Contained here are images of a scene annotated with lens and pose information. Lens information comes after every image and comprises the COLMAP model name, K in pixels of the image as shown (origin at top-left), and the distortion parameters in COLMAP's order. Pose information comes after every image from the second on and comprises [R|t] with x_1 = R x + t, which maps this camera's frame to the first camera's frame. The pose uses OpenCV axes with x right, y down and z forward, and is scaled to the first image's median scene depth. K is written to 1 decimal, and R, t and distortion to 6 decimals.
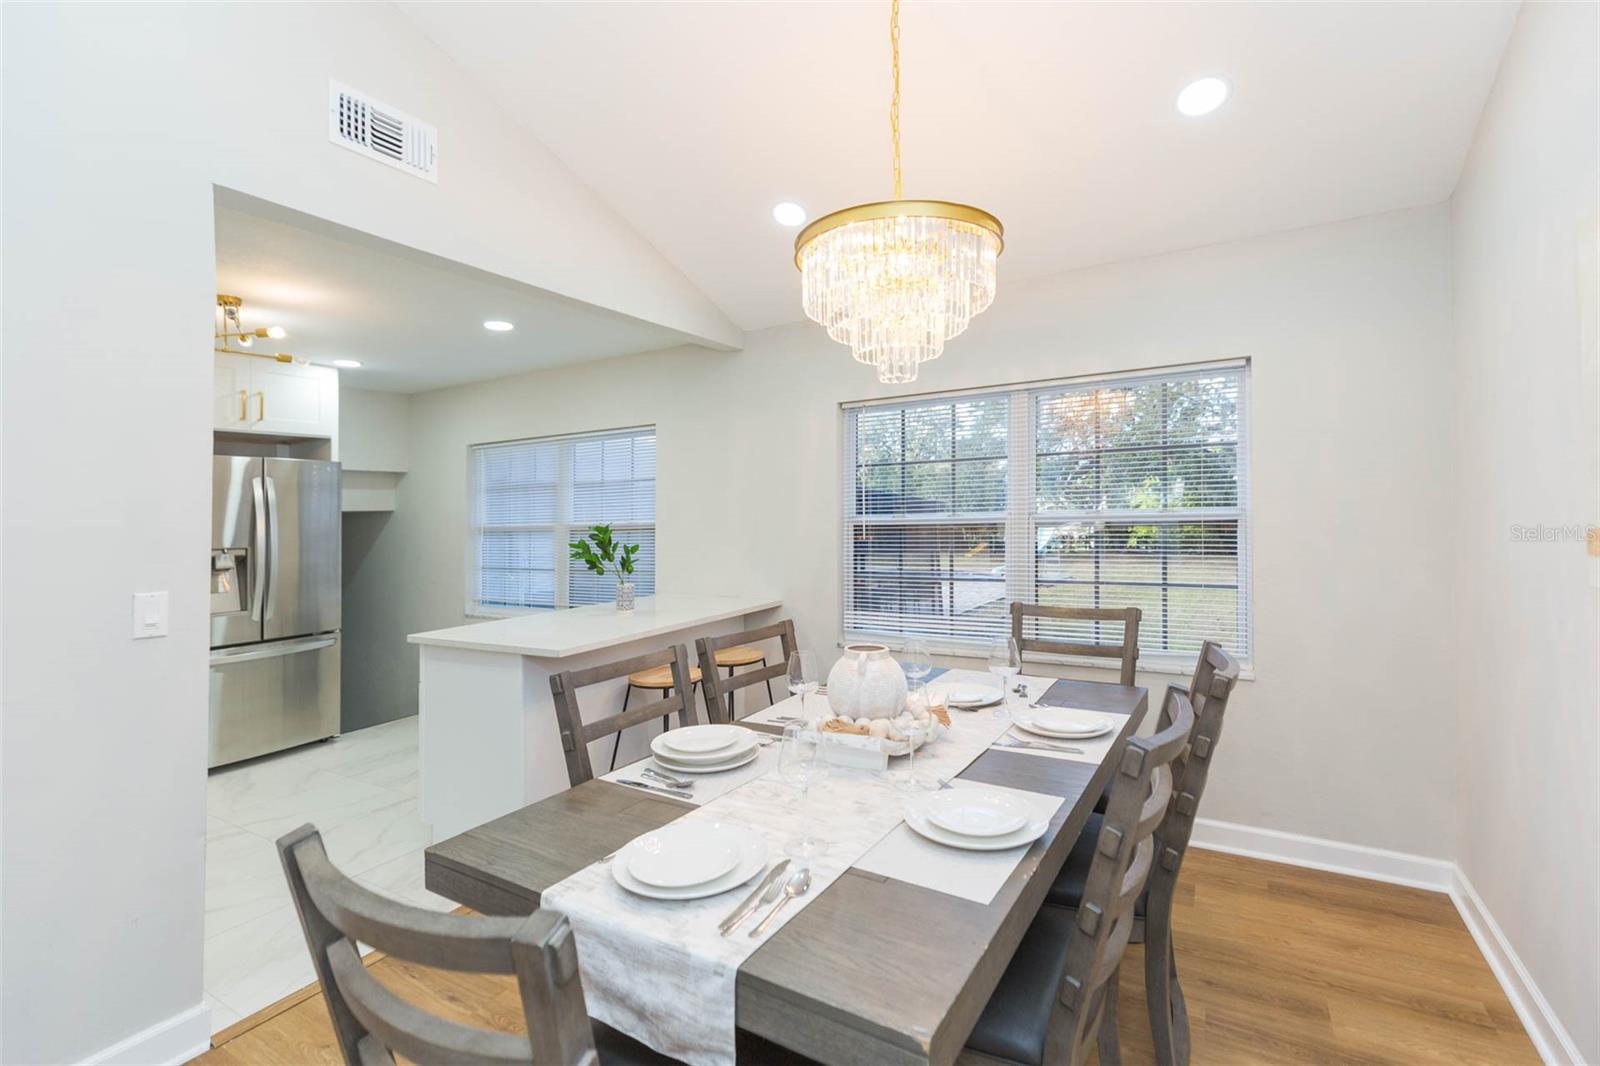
lens RADIAL K [[725.7, 0, 800.3], [0, 725.7, 529.7], [0, 0, 1]] dist [0.007217, -0.000410]
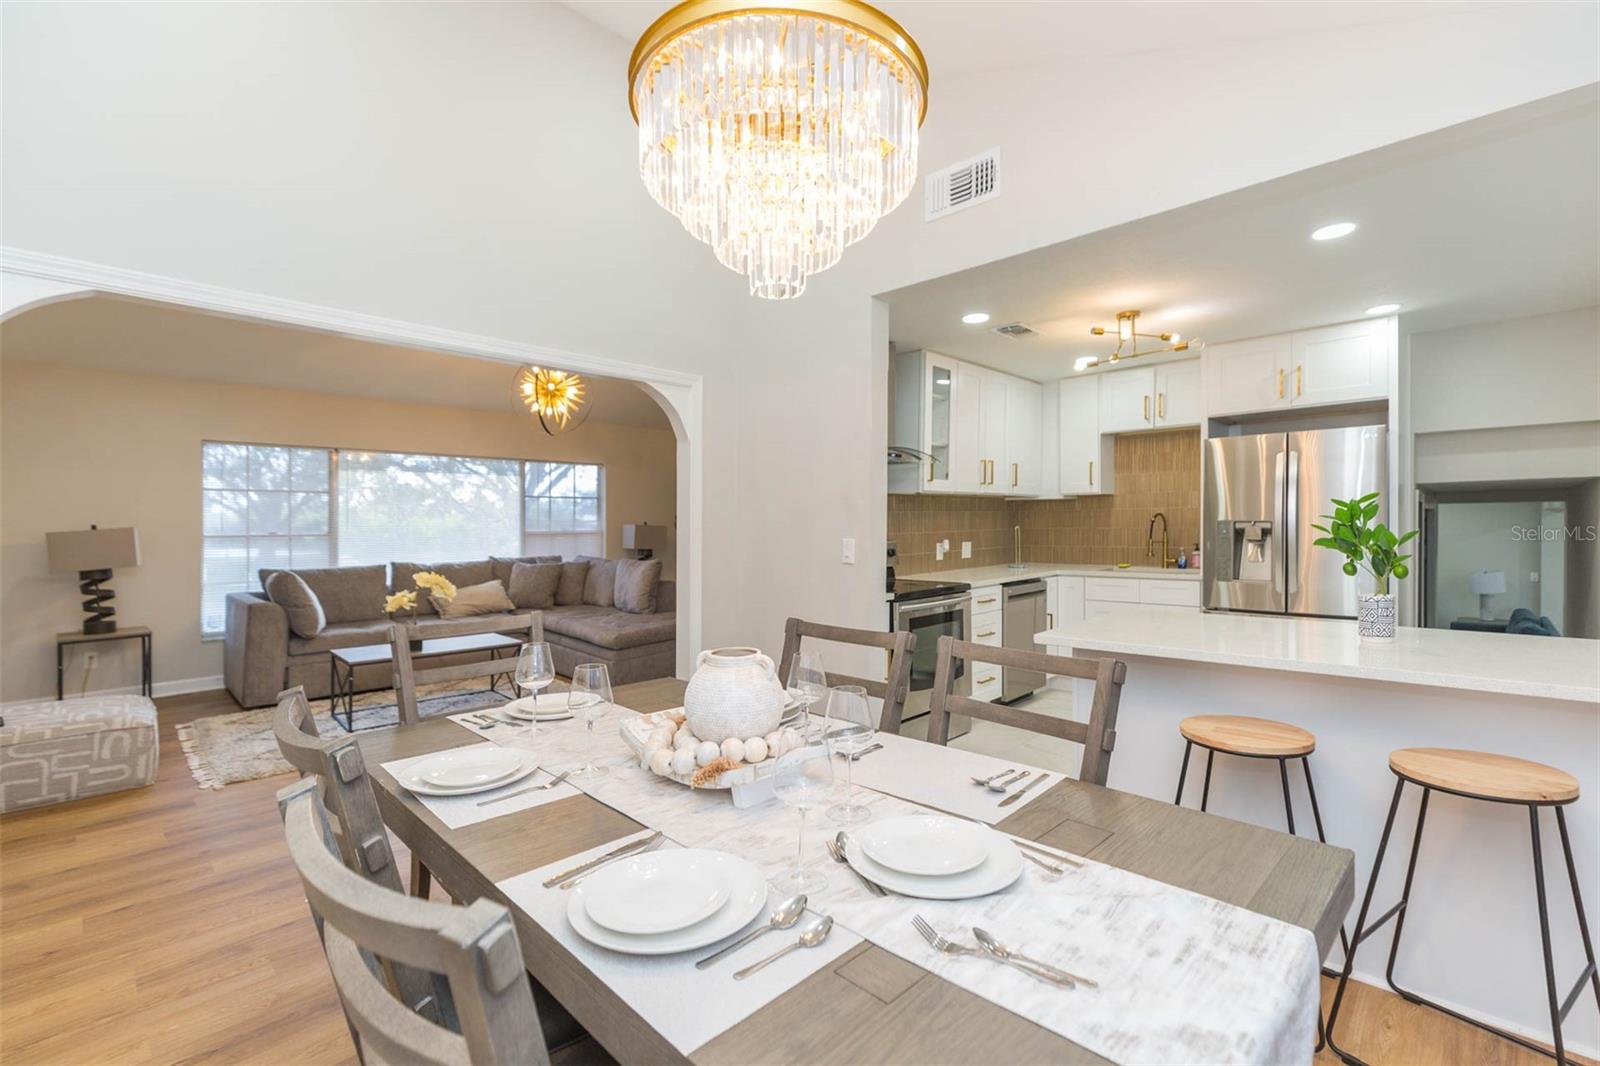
lens RADIAL K [[725.7, 0, 792.2], [0, 725.7, 528.3], [0, 0, 1]] dist [0.007217, -0.000410]
pose [[-0.231237, 0.025602, -0.972561, 0.353886], [0.001200, 0.999660, 0.026030, 0.003404], [0.972897, 0.004852, -0.231189, 0.520656]]
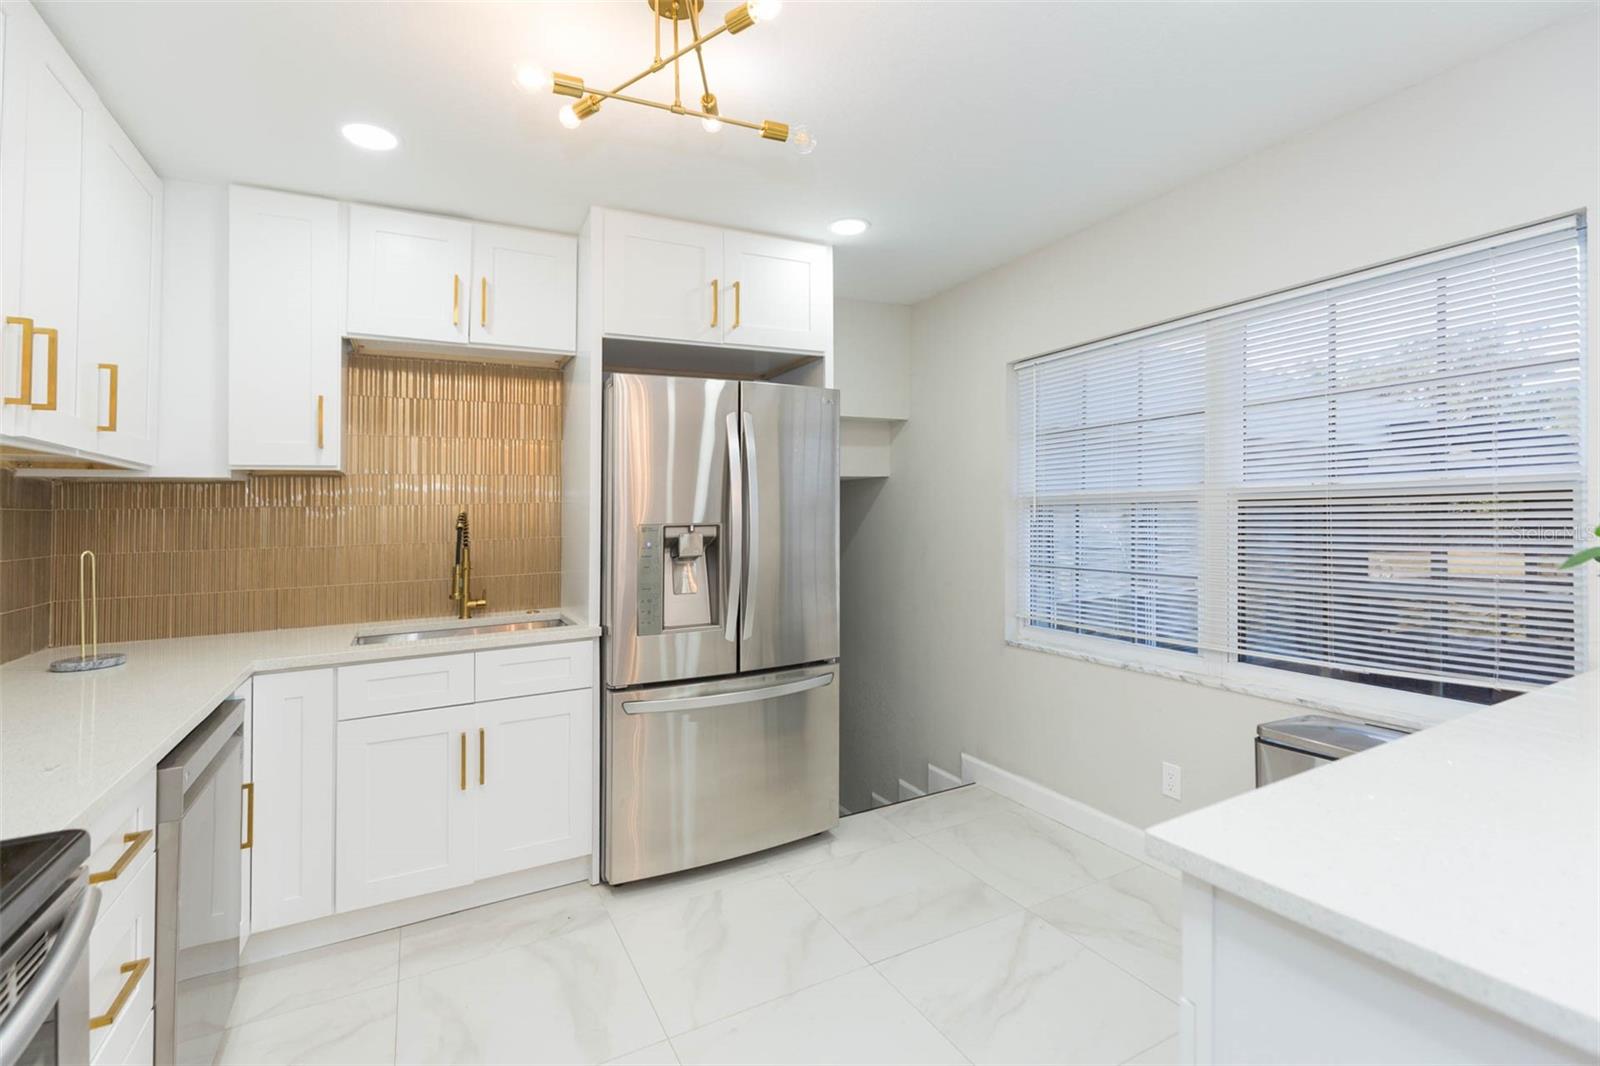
lens RADIAL K [[725.7, 0, 799.6], [0, 725.7, 514.8], [0, 0, 1]] dist [0.007217, -0.000410]
pose [[0.858736, -0.003882, -0.512403, -0.341307], [0.003041, 0.999992, -0.002479, 0.014146], [0.512408, 0.000571, 0.858742, 0.448968]]
